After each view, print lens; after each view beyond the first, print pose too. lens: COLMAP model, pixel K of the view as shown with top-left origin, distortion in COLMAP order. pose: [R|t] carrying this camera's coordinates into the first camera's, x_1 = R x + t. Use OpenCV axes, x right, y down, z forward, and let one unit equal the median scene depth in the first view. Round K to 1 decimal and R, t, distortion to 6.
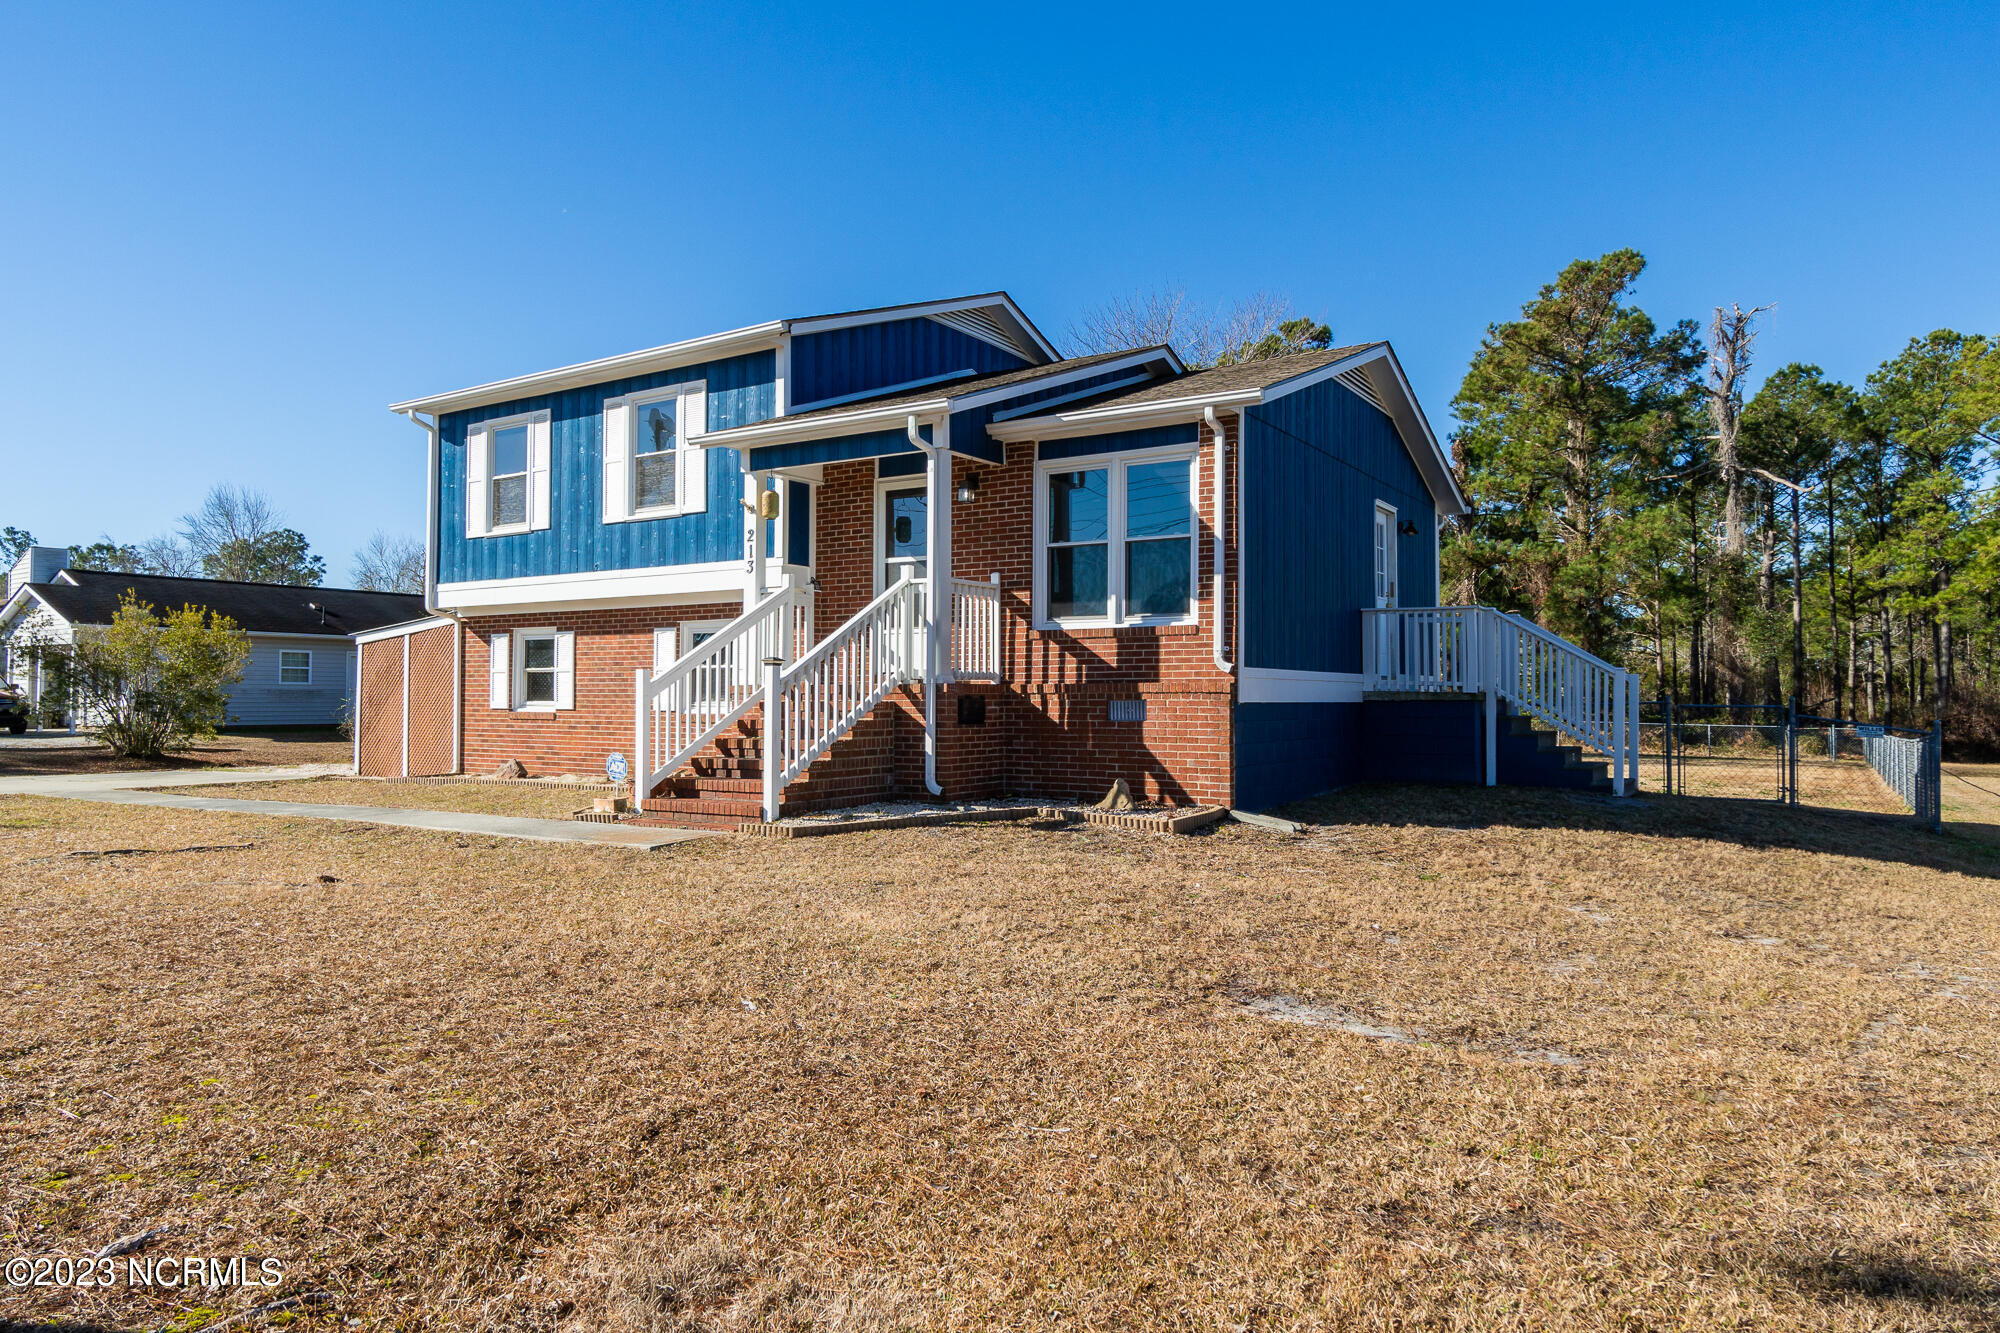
lens RADIAL K [[1242.7, 0, 992.7], [0, 1242.7, 670.8], [0, 0, 1]] dist [0.008063, -0.002293]
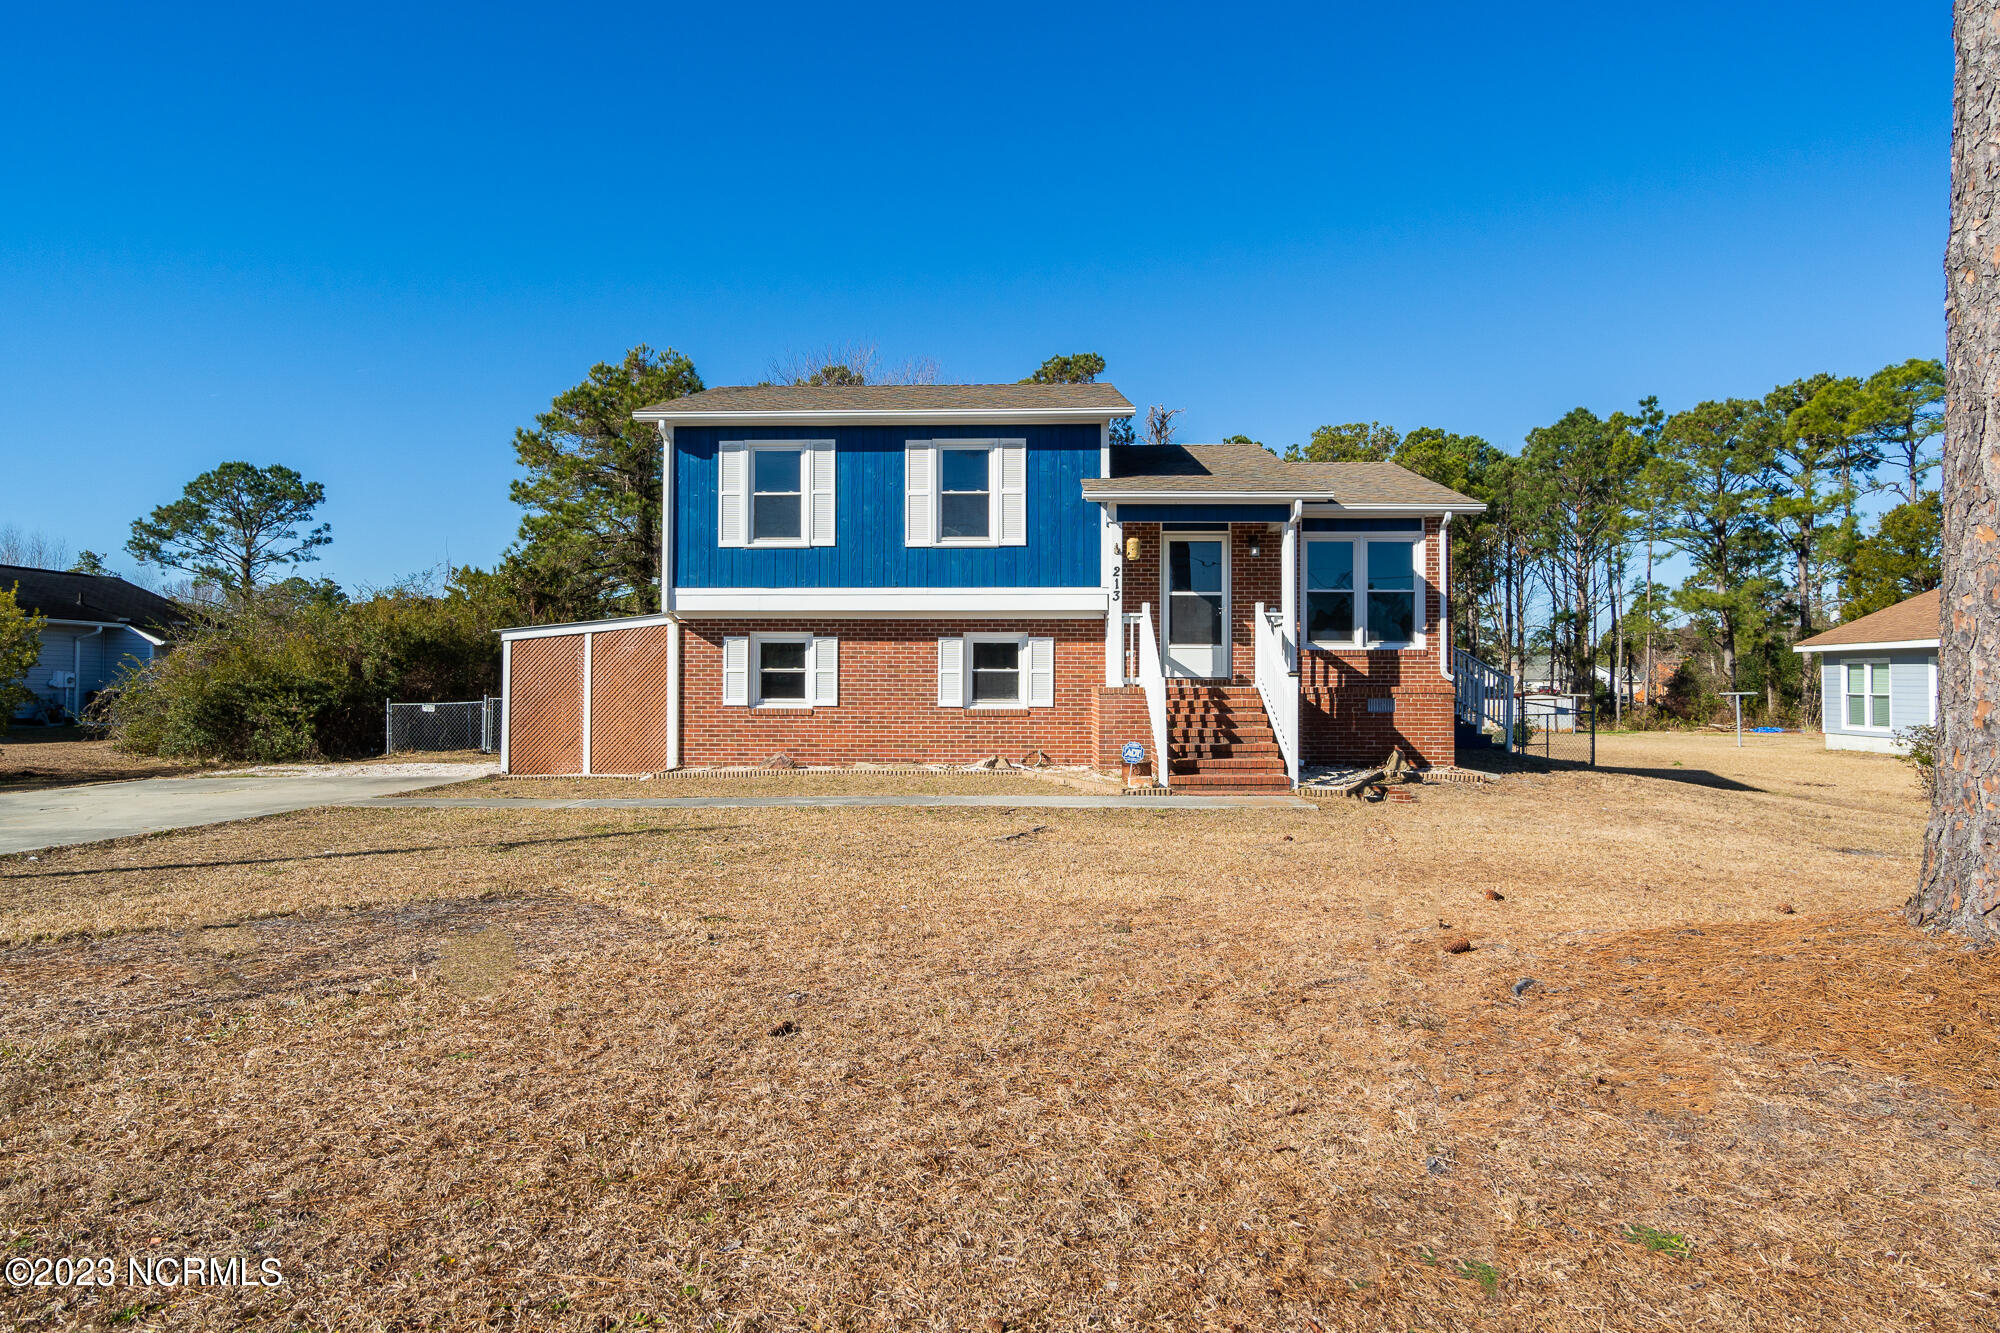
lens RADIAL K [[1110.1, 0, 994.7], [0, 1110.1, 664.9], [0, 0, 1]] dist [-0.004397, -0.001641]
pose [[0.863318, 0.009188, 0.504577, -0.686894], [-0.012309, 0.999920, 0.002853, -0.010538], [-0.504511, -0.008674, 0.863362, 0.053035]]
